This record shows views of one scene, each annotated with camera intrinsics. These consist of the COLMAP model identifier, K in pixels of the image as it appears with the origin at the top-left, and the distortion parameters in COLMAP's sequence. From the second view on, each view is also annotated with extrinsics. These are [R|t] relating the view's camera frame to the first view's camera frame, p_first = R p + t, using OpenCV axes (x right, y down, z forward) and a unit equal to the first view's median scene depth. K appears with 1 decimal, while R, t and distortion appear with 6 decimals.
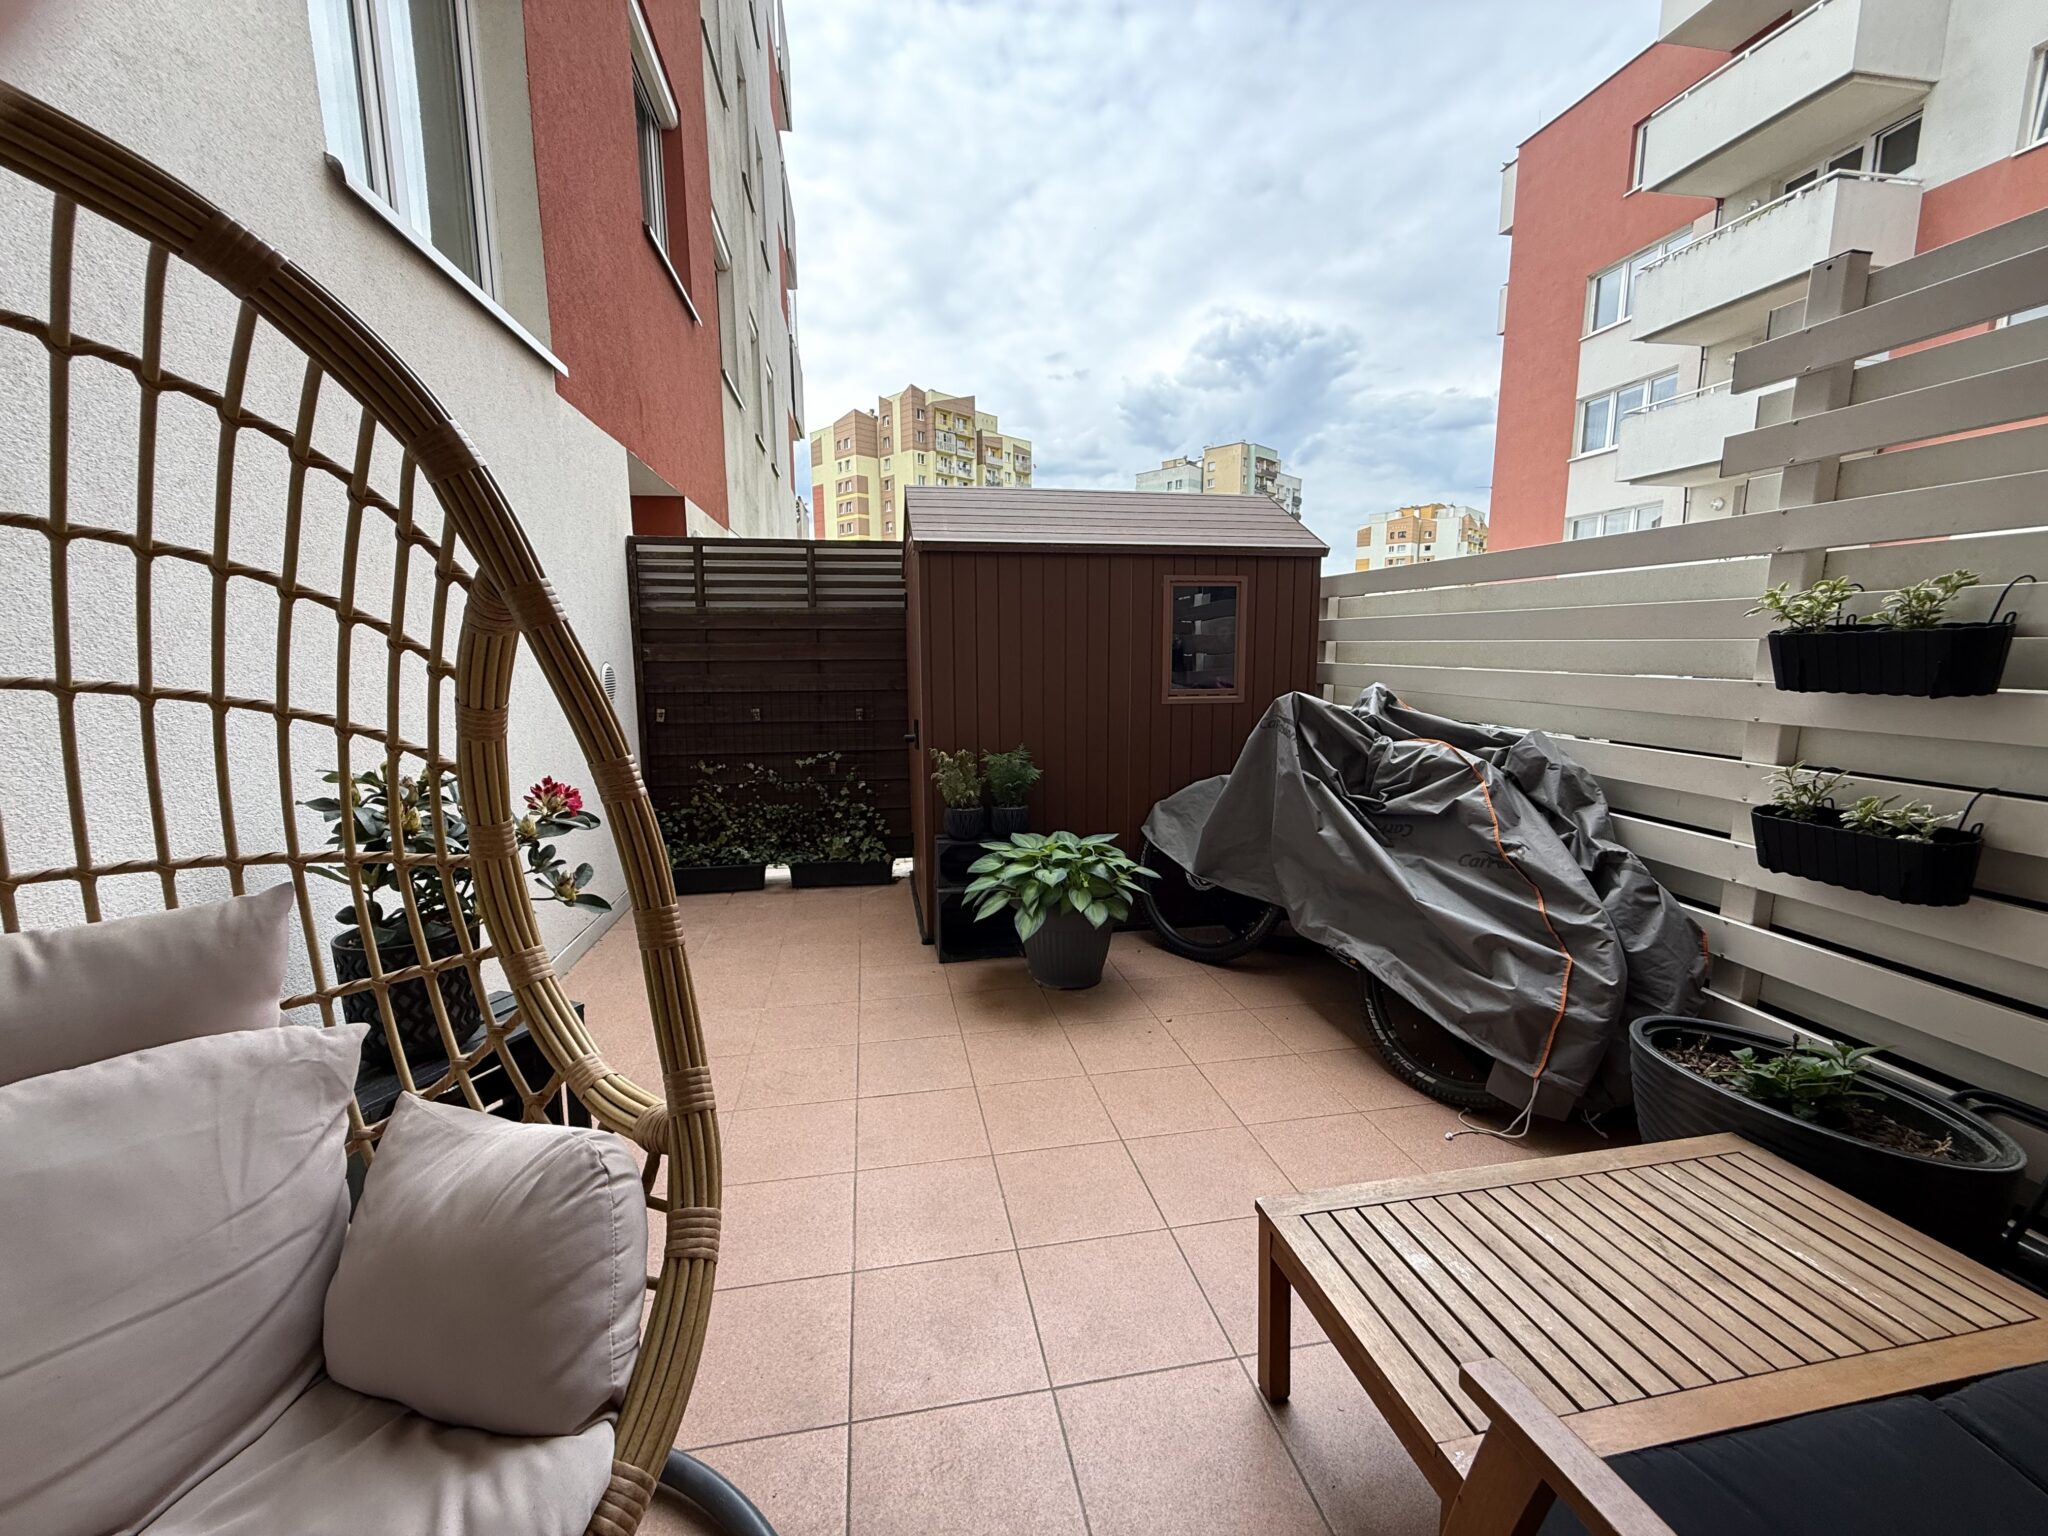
lens RADIAL K [[840.1, 0, 1016.3], [0, 840.1, 773.3], [0, 0, 1]] dist [-0.011831, 0.000060]
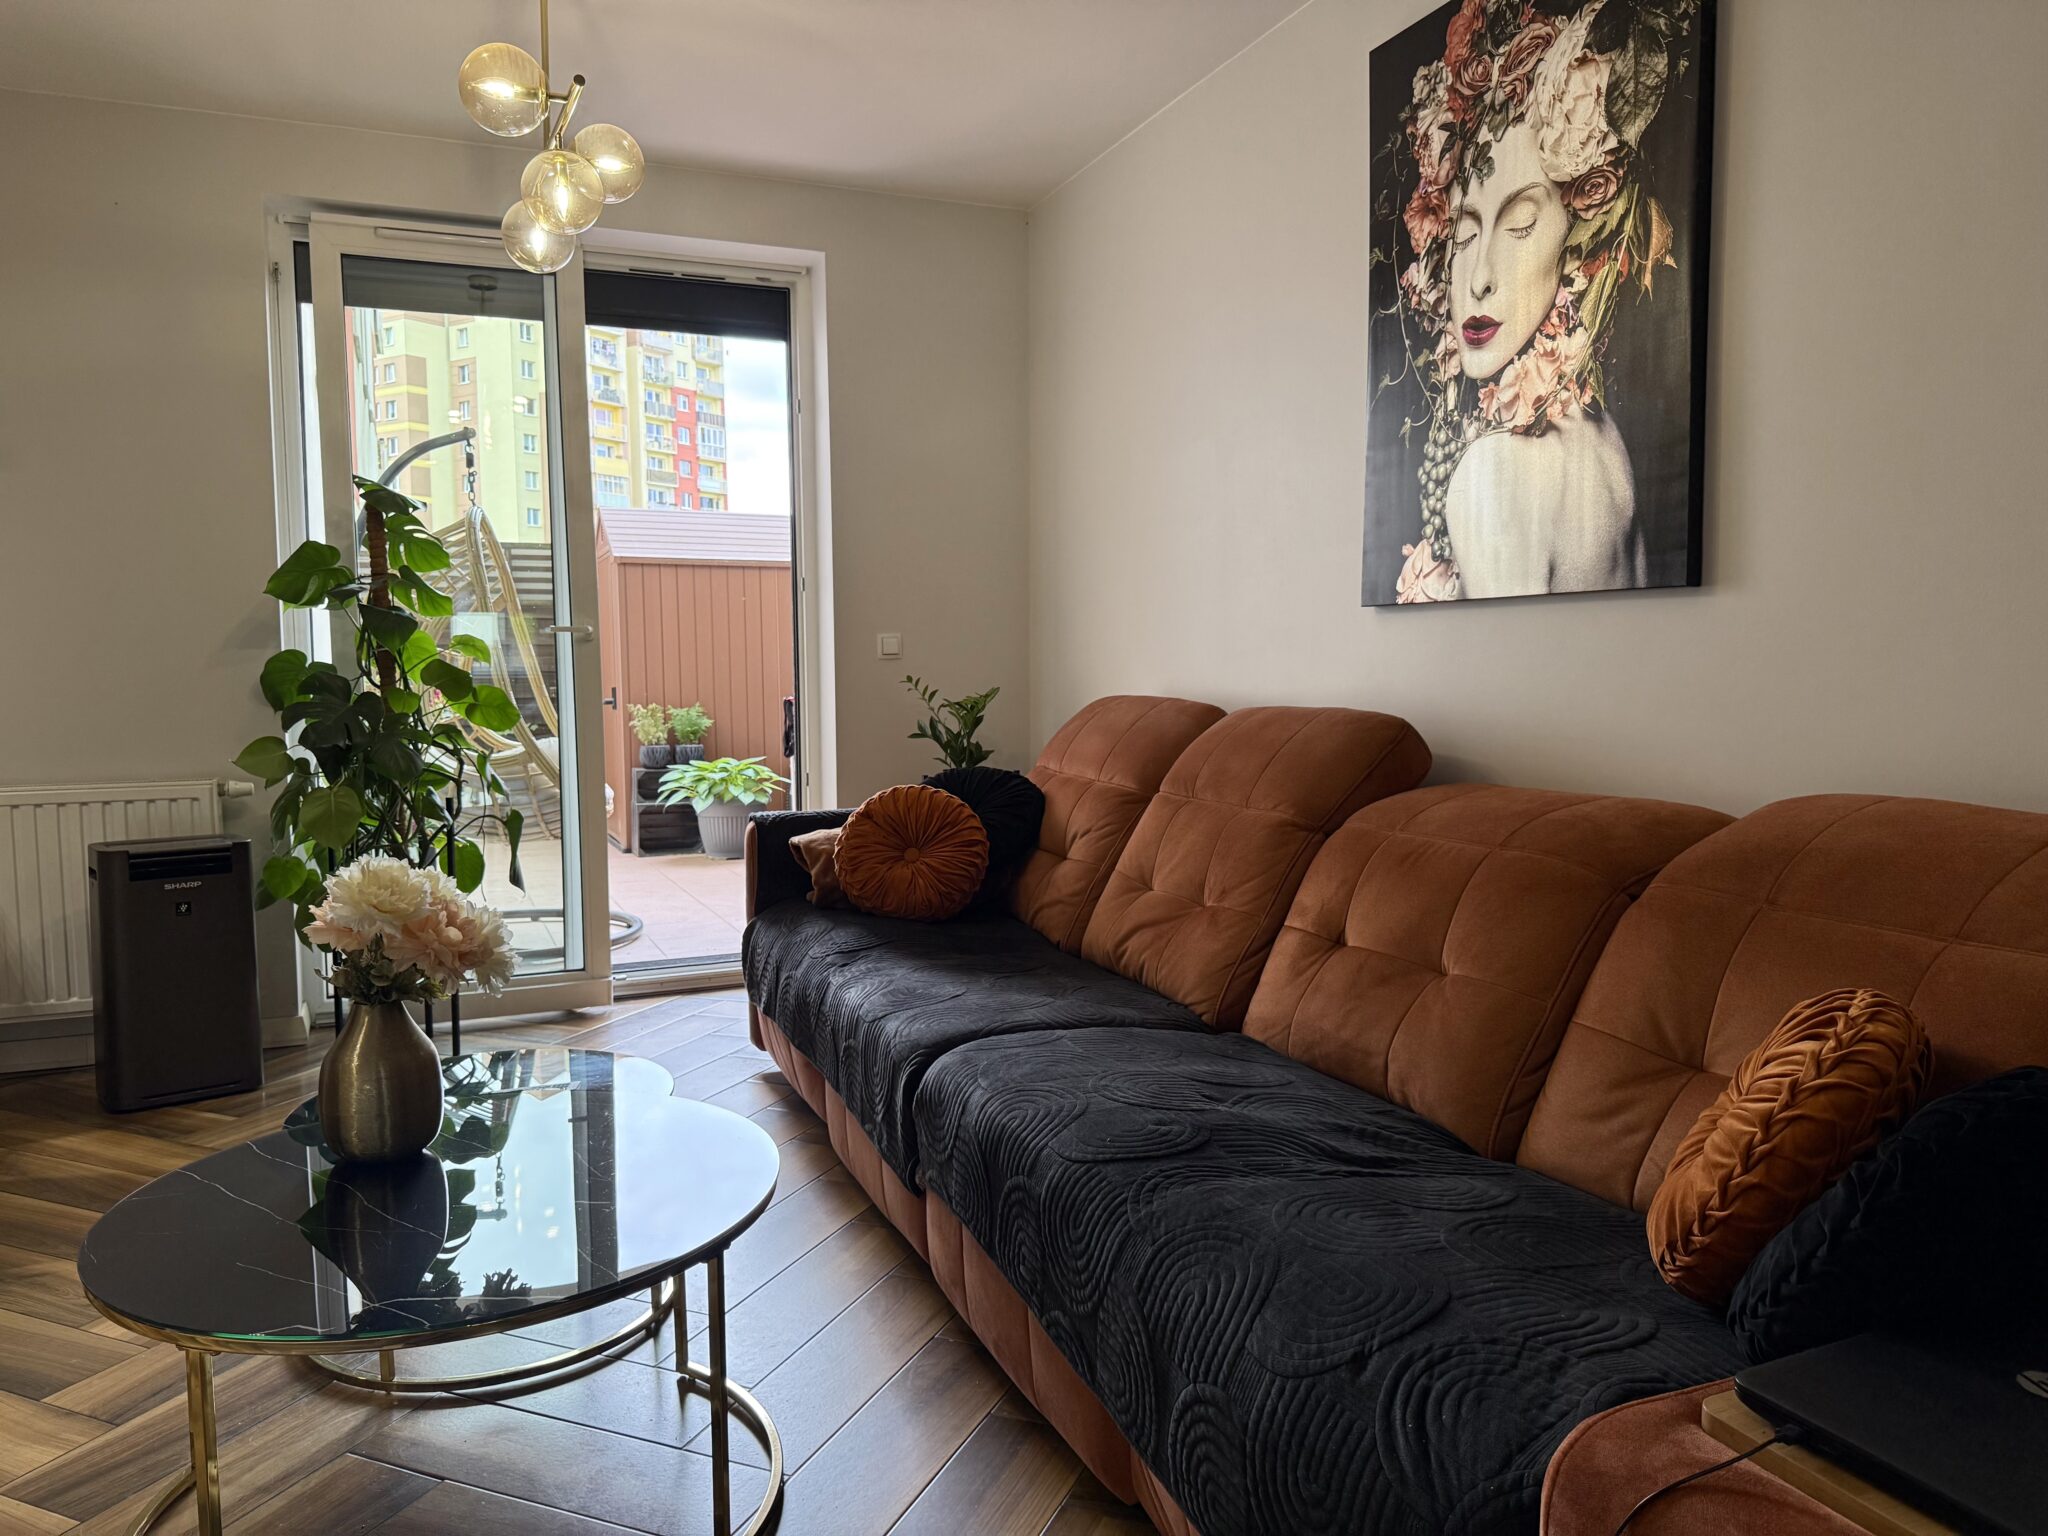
lens RADIAL K [[1417.4, 0, 1018.6], [0, 1417.4, 769.6], [0, 0, 1]] dist [0.029184, -0.056074]
pose [[0.976063, -0.014033, 0.217033, 0.017146], [0.029562, 0.997215, -0.068469, 0.308829], [-0.215468, 0.073246, 0.973760, -1.672378]]
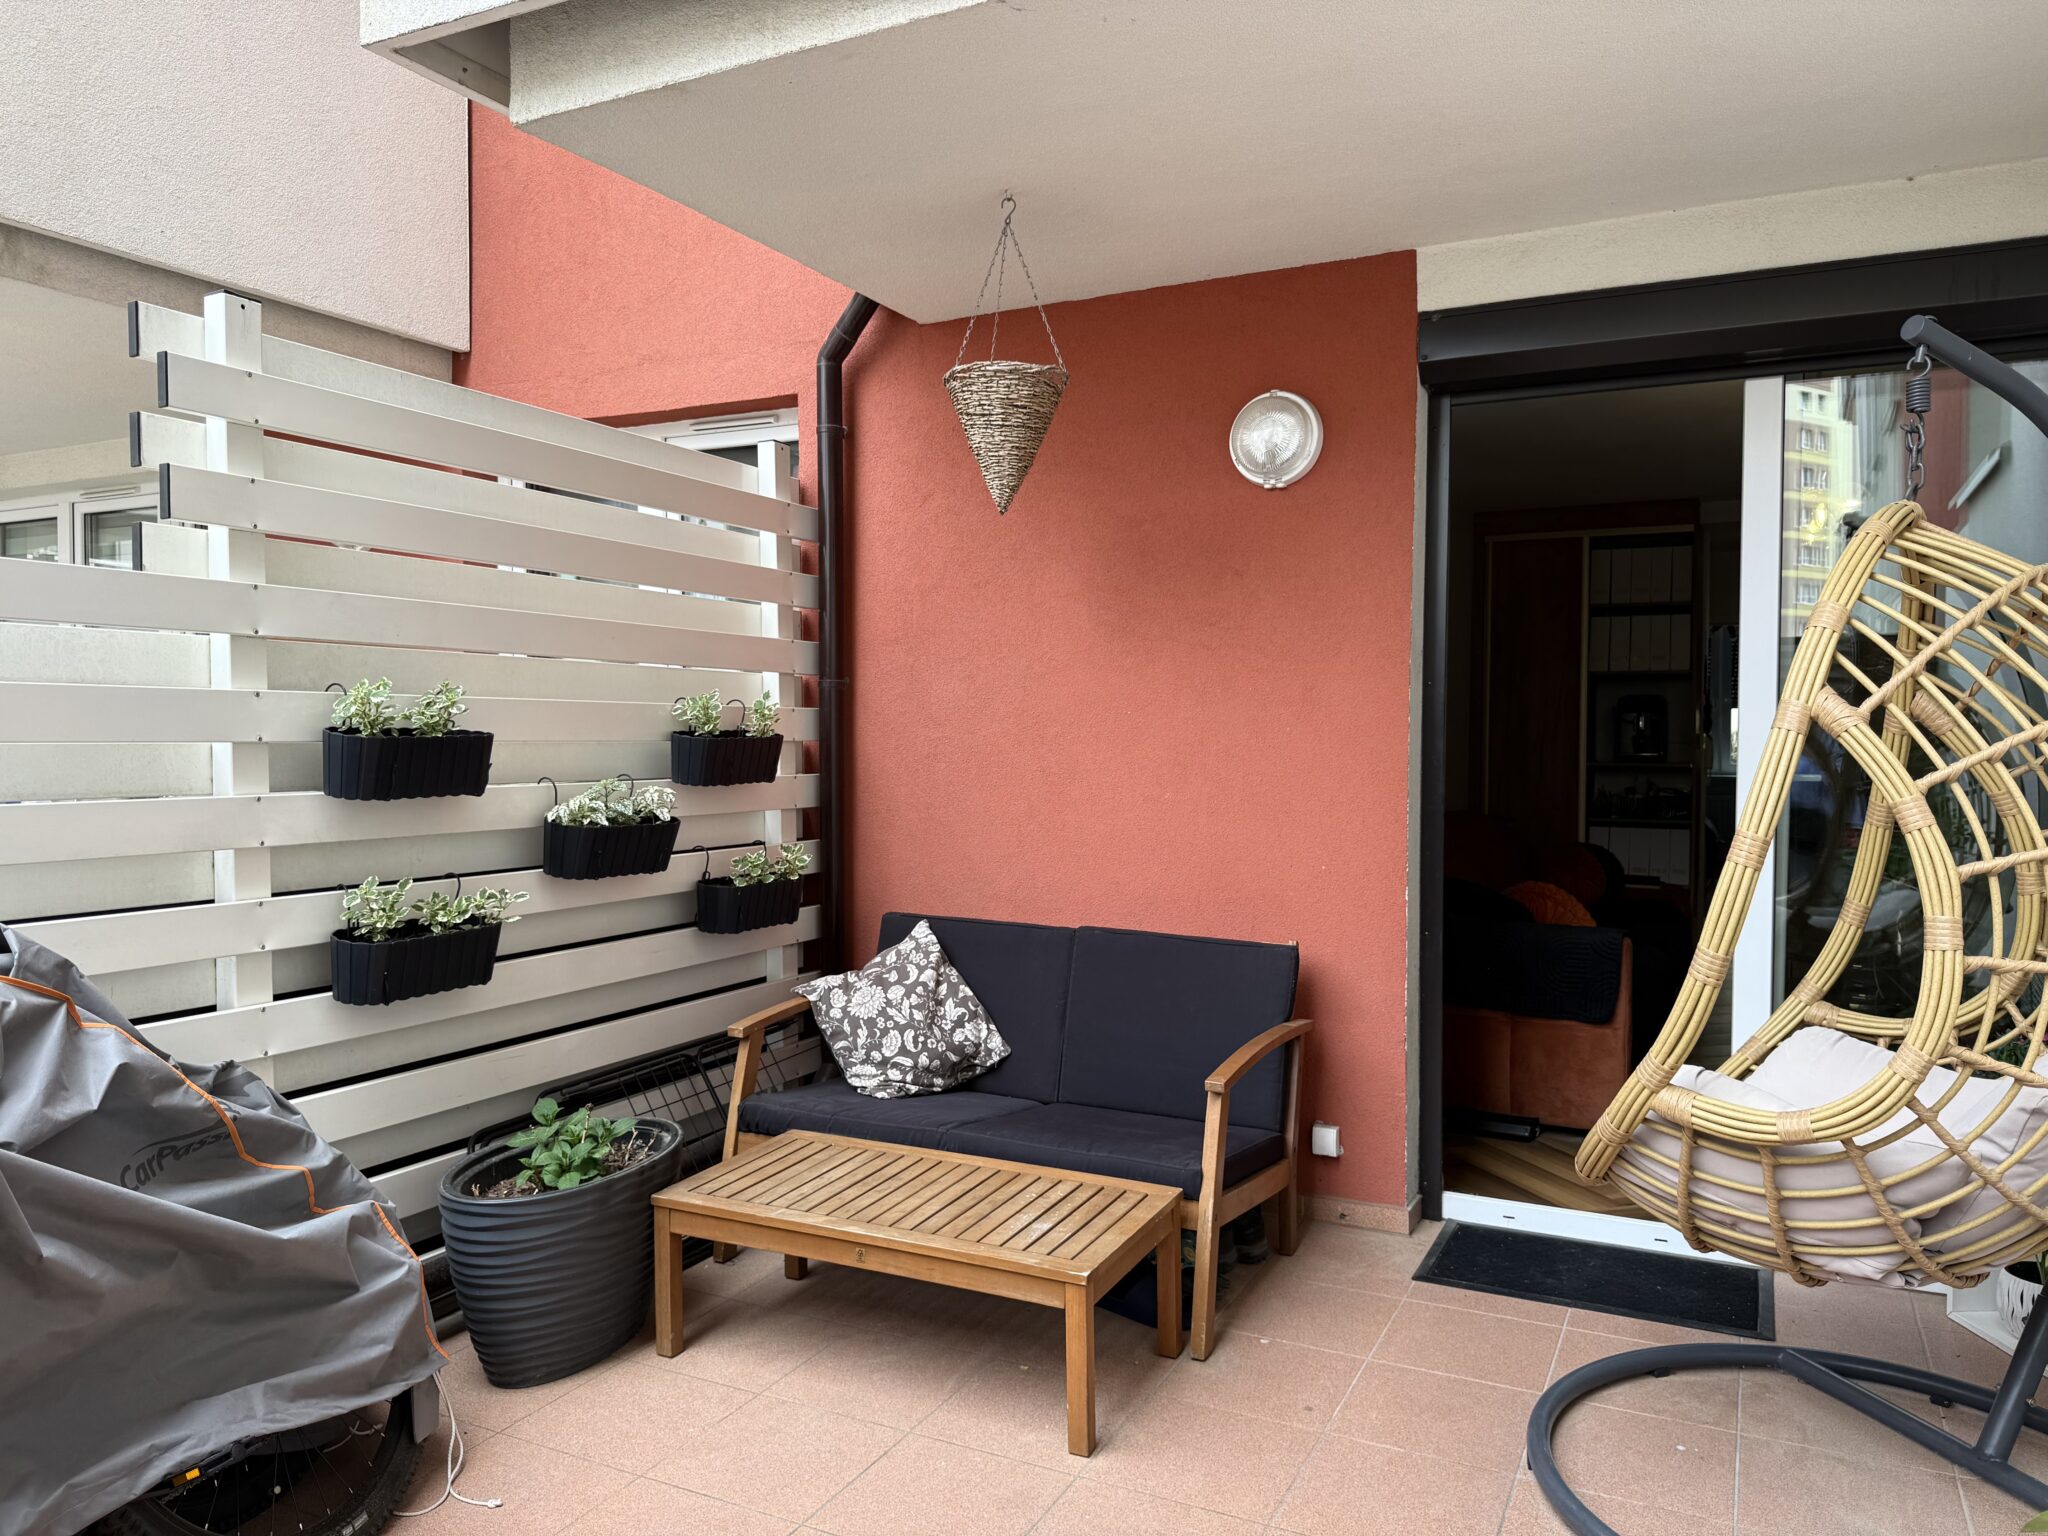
lens RADIAL K [[1417.4, 0, 1016.7], [0, 1417.4, 768.7], [0, 0, 1]] dist [0.029184, -0.056074]
pose [[-0.803361, -0.006995, 0.595451, -0.288504], [0.091874, 0.986503, 0.135542, -0.150054], [-0.588363, 0.163596, -0.791875, 0.978130]]
